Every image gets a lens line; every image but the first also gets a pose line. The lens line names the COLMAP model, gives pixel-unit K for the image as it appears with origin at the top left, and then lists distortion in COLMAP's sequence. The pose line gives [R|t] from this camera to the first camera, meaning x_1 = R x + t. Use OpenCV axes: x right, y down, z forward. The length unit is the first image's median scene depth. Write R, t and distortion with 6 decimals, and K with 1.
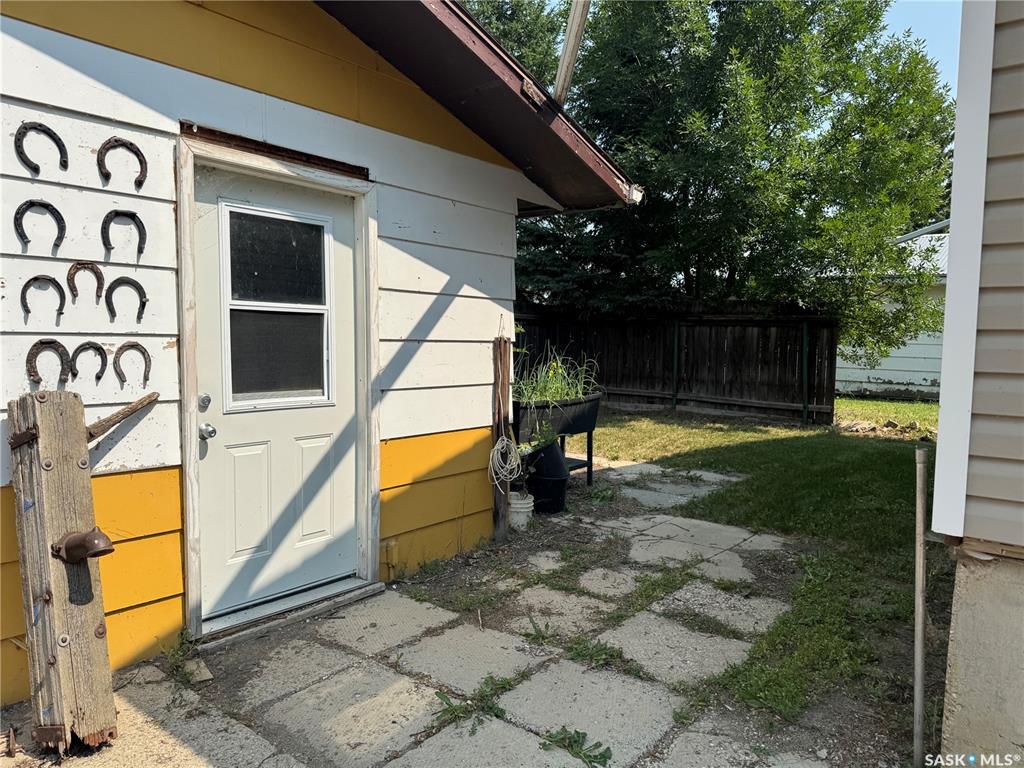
lens RADIAL K [[719.5, 0, 512.0], [0, 719.5, 384.0], [0, 0, 1]] dist [0.079423, -0.087245]
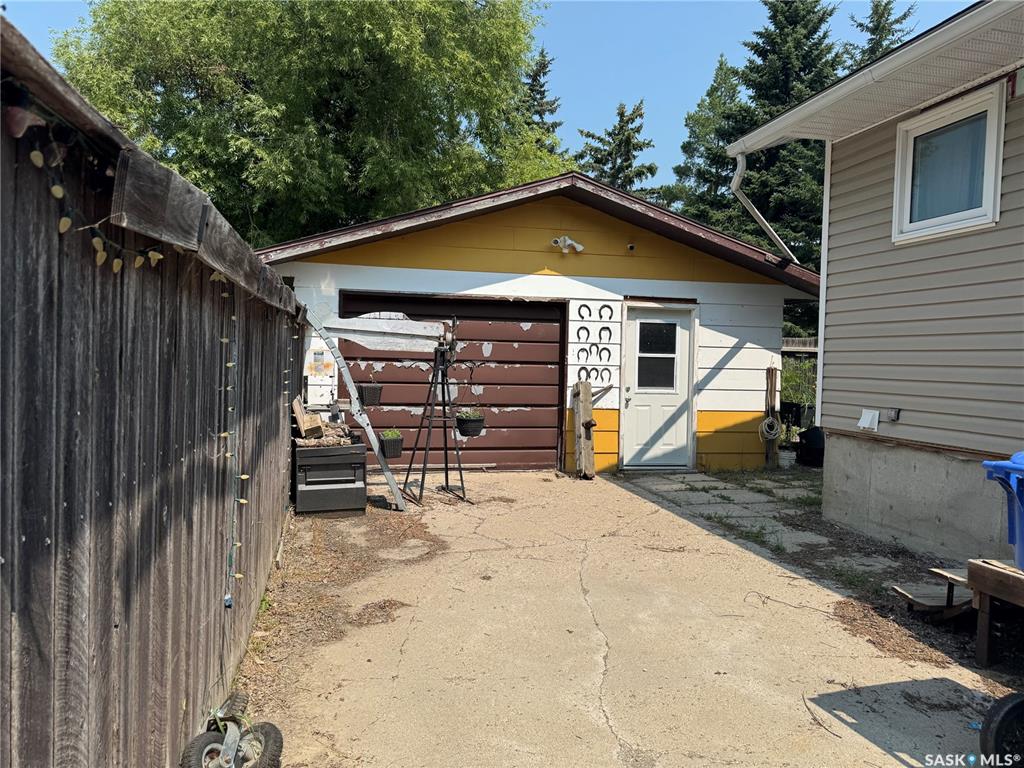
lens RADIAL K [[724.4, 0, 512.0], [0, 724.4, 384.0], [0, 0, 1]] dist [-0.003500, -0.003036]
pose [[0.788367, 0.024284, -0.614725, 0.956269], [-0.048802, 0.998540, -0.023141, 0.092099], [0.613266, 0.048243, 0.788402, -1.508934]]
